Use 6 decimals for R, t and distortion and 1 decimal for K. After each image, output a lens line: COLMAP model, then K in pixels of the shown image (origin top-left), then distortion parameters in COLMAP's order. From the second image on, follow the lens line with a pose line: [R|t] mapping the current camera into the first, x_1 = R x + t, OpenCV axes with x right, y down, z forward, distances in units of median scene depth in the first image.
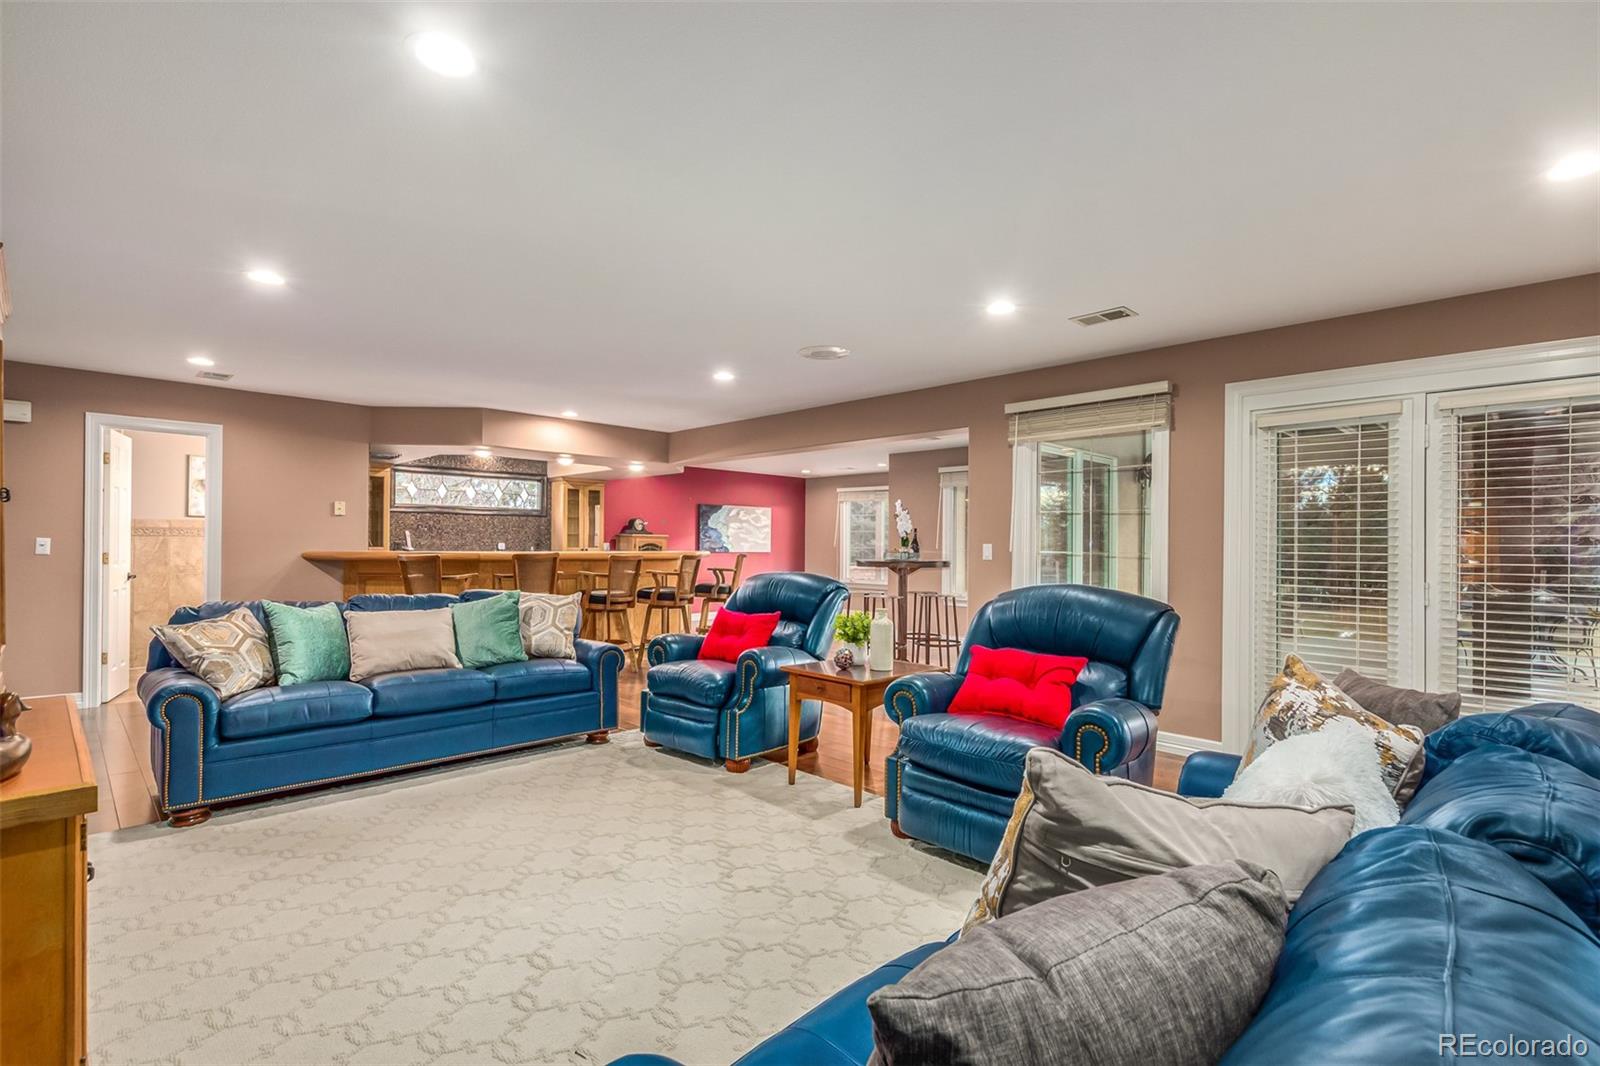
lens RADIAL K [[735.7, 0, 808.1], [0, 735.7, 539.1], [0, 0, 1]] dist [0.002363, 0.000653]
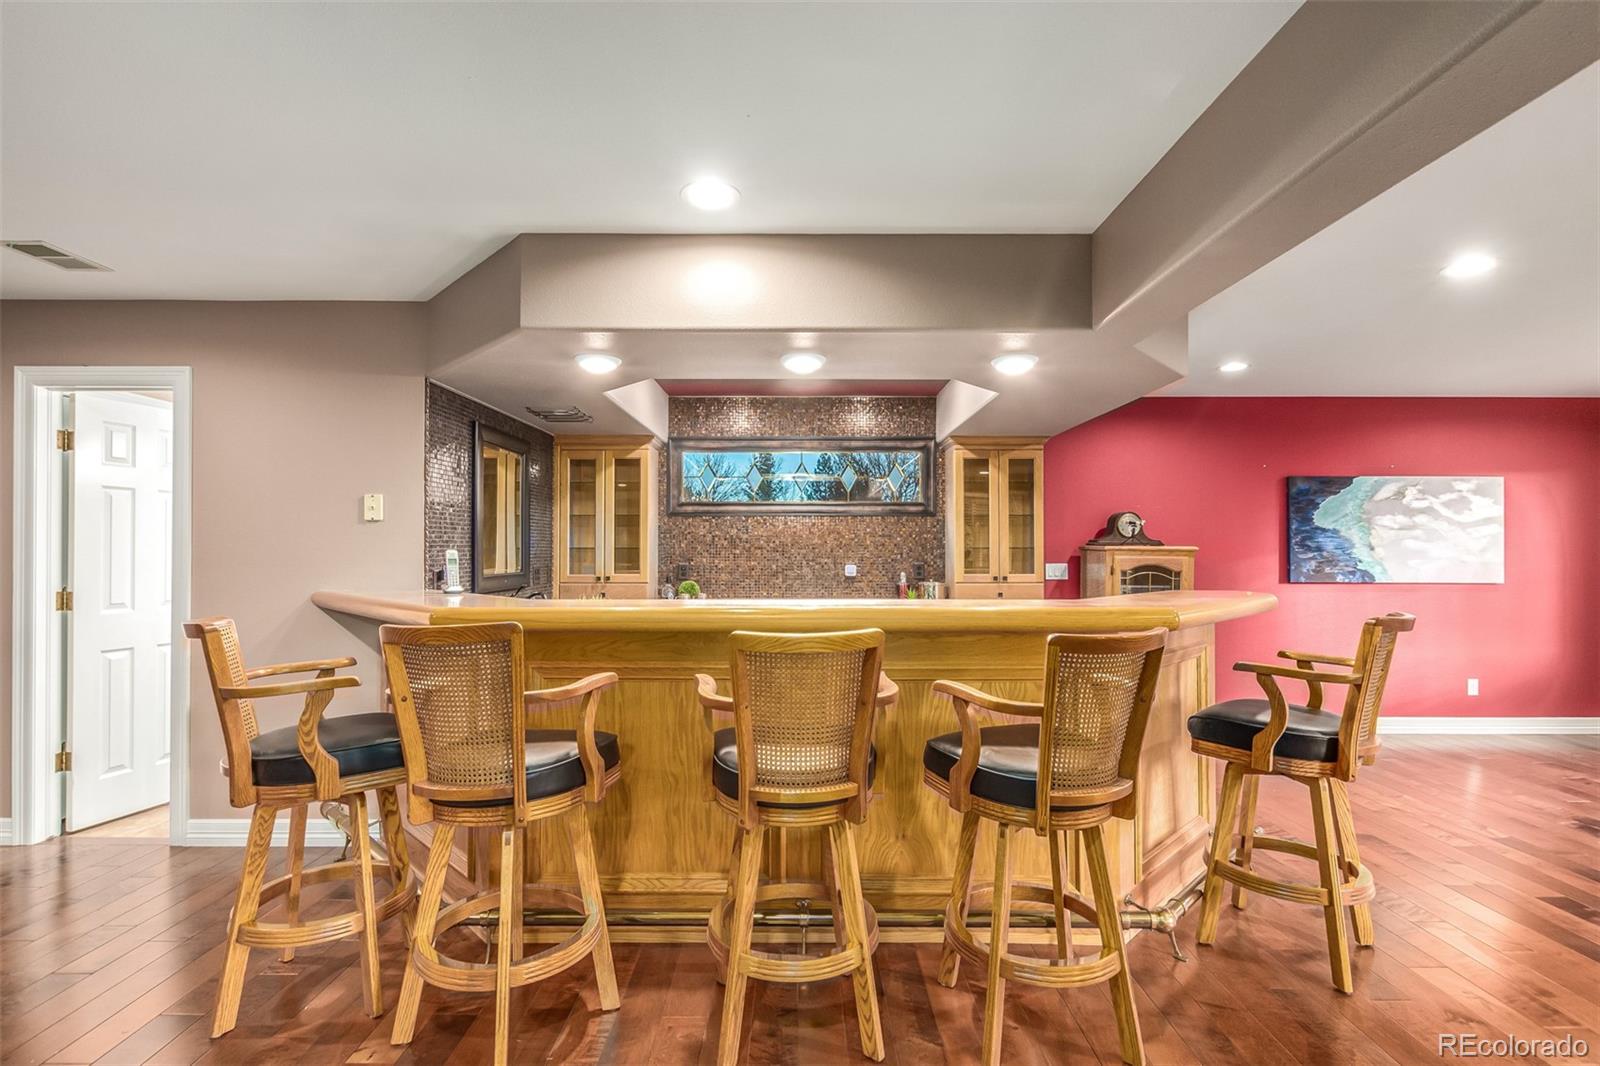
lens RADIAL K [[735.7, 0, 803.5], [0, 735.7, 545.3], [0, 0, 1]] dist [0.002363, 0.000653]
pose [[0.700649, -0.012851, -0.713391, -0.052717], [0.009761, 0.999917, -0.008426, -0.006802], [0.713440, -0.001059, 0.700716, 0.733338]]
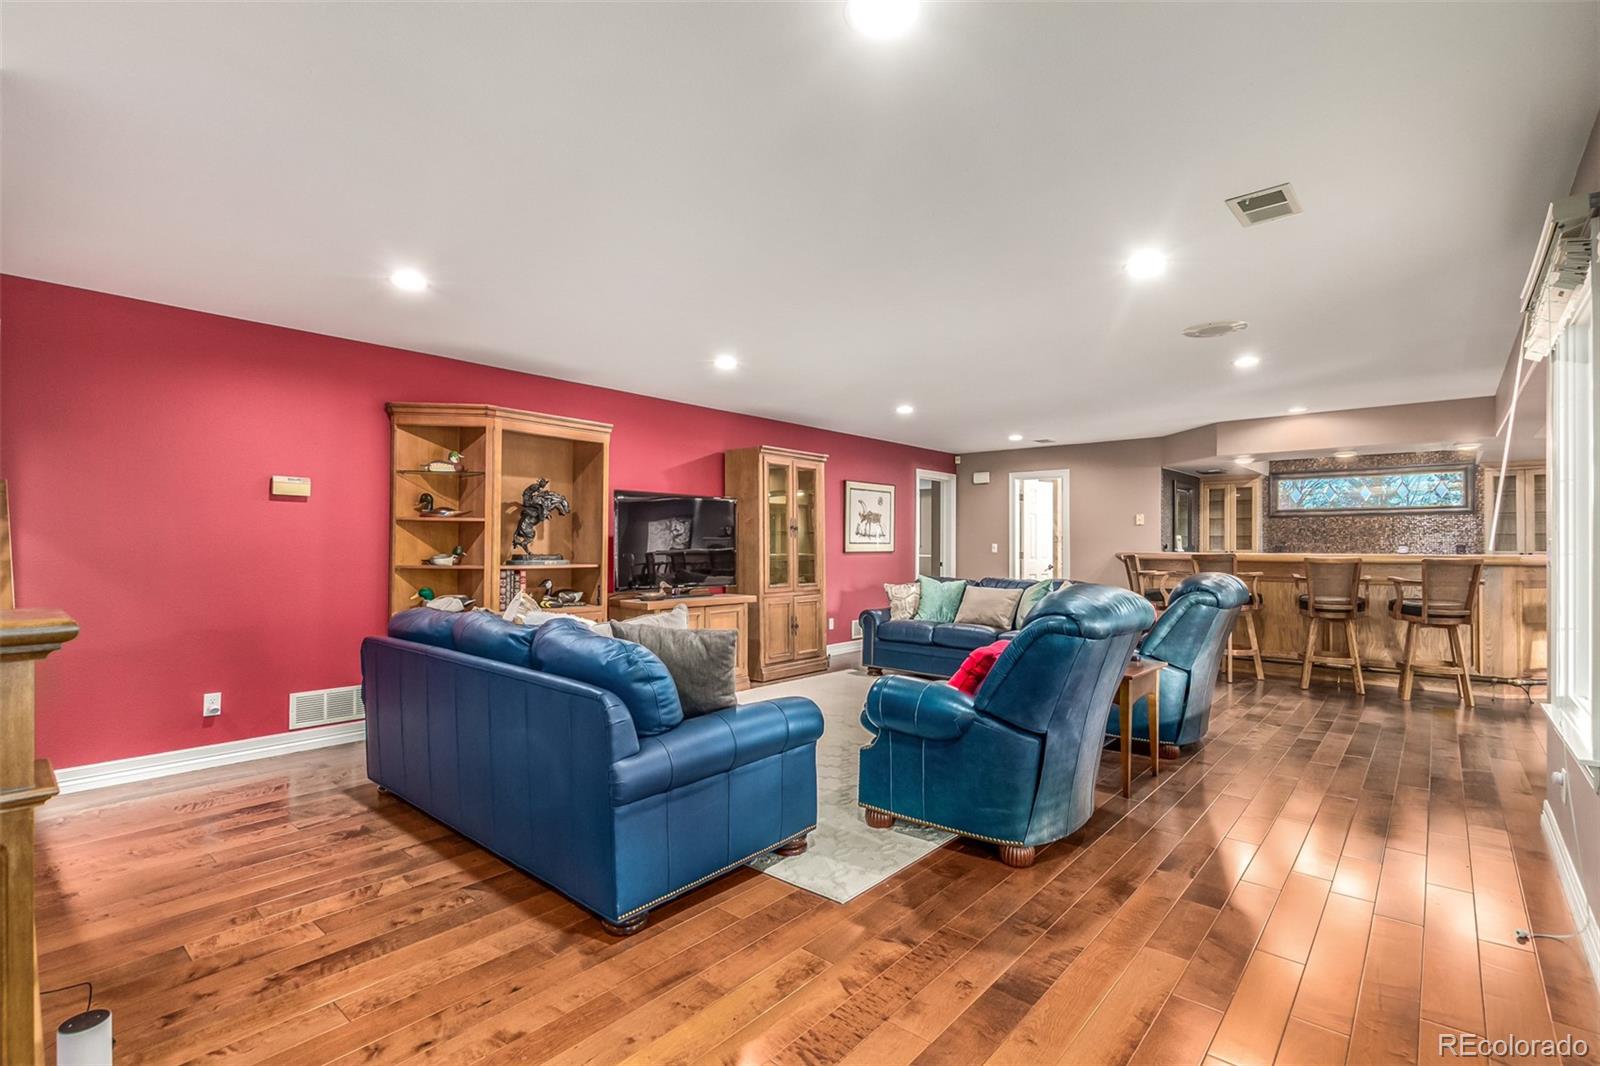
lens RADIAL K [[735.7, 0, 803.2], [0, 735.7, 536.6], [0, 0, 1]] dist [0.002363, 0.000653]
pose [[0.058109, -0.017815, -0.998151, 0.545043], [0.007451, 0.999821, -0.017411, 0.006146], [0.998282, -0.006426, 0.058232, 0.279736]]
